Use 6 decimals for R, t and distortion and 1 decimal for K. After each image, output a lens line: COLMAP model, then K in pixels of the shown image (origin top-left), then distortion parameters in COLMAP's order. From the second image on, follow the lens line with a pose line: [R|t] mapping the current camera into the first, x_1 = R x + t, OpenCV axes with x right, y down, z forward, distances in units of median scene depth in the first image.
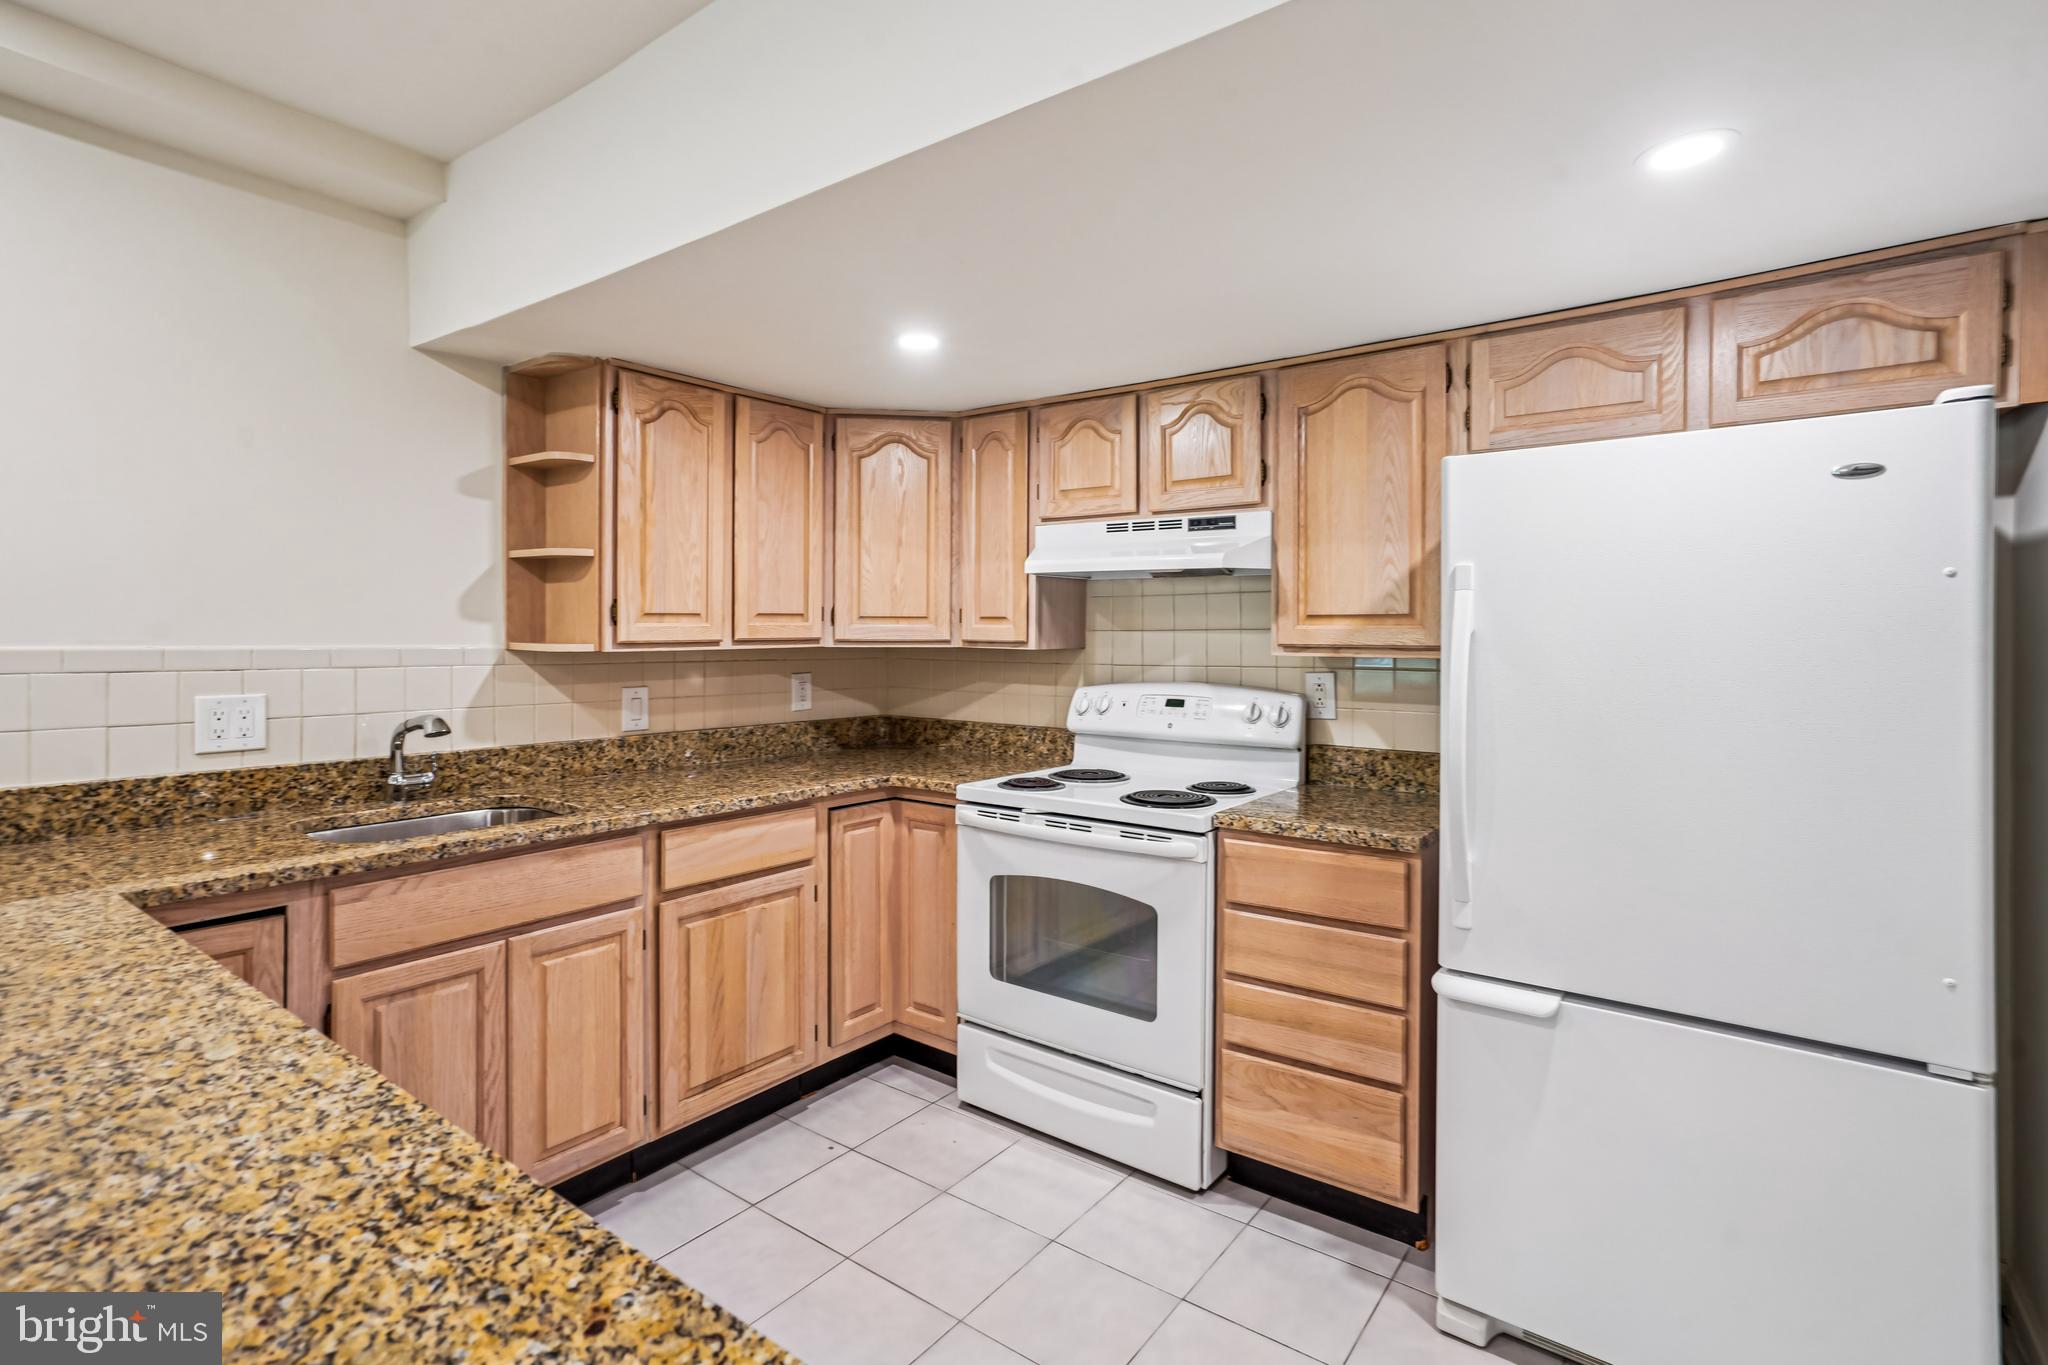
lens RADIAL K [[963.3, 0, 1018.1], [0, 963.3, 646.4], [0, 0, 1]] dist [-0.000976, 0.000970]
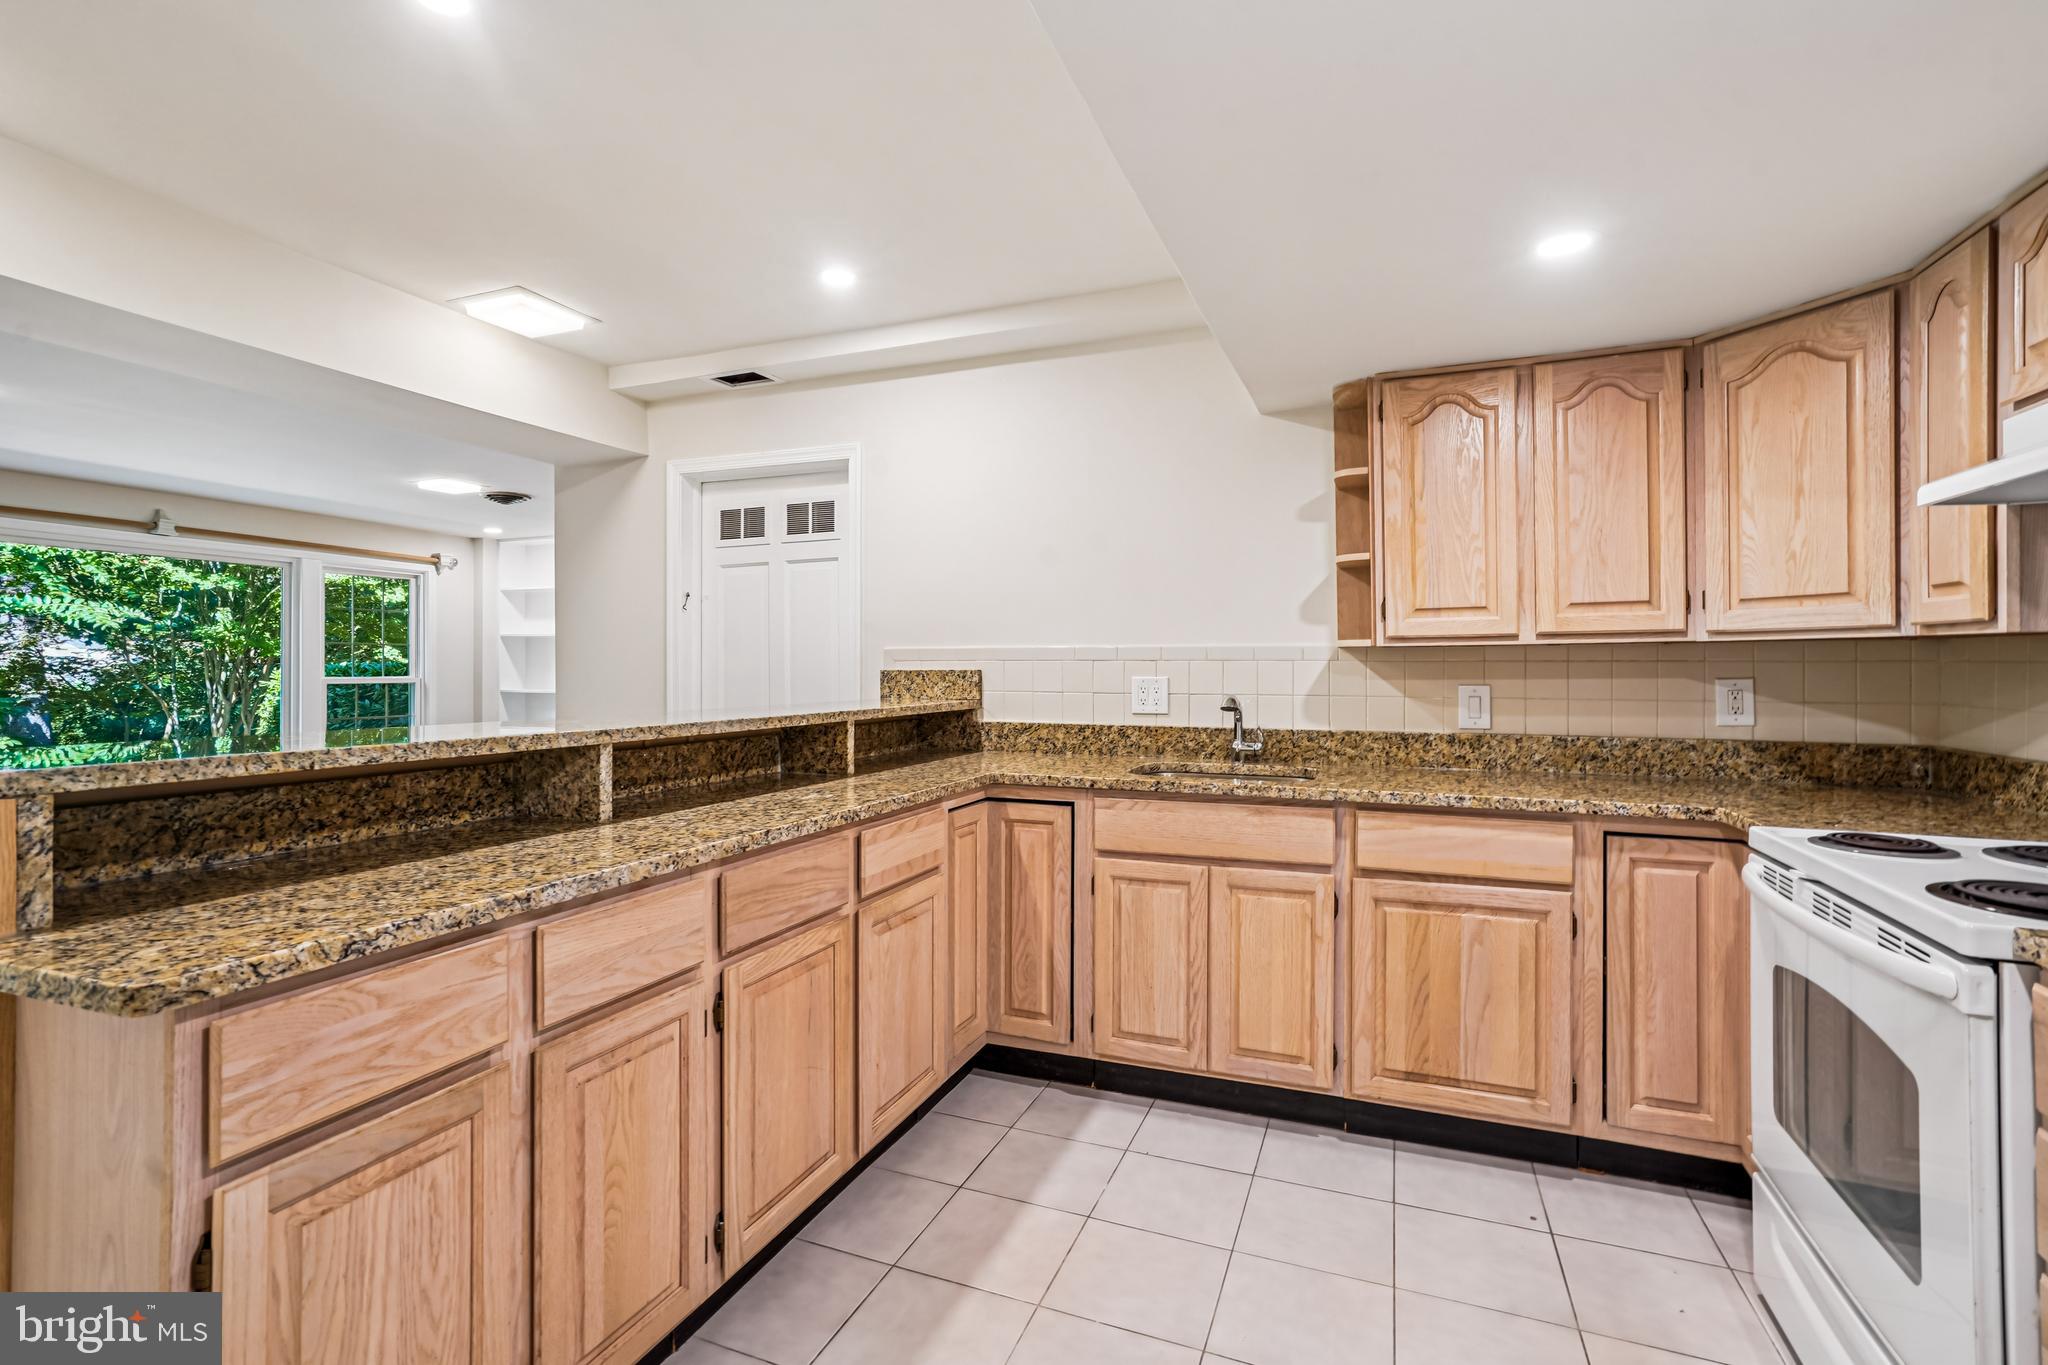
lens RADIAL K [[946.4, 0, 1020.5], [0, 946.4, 670.8], [0, 0, 1]] dist [-0.039850, 0.028418]
pose [[0.278409, -0.002101, -0.960460, 0.457830], [-0.008256, 0.999955, -0.004581, 0.039896], [0.960427, 0.009204, 0.278379, 0.310281]]
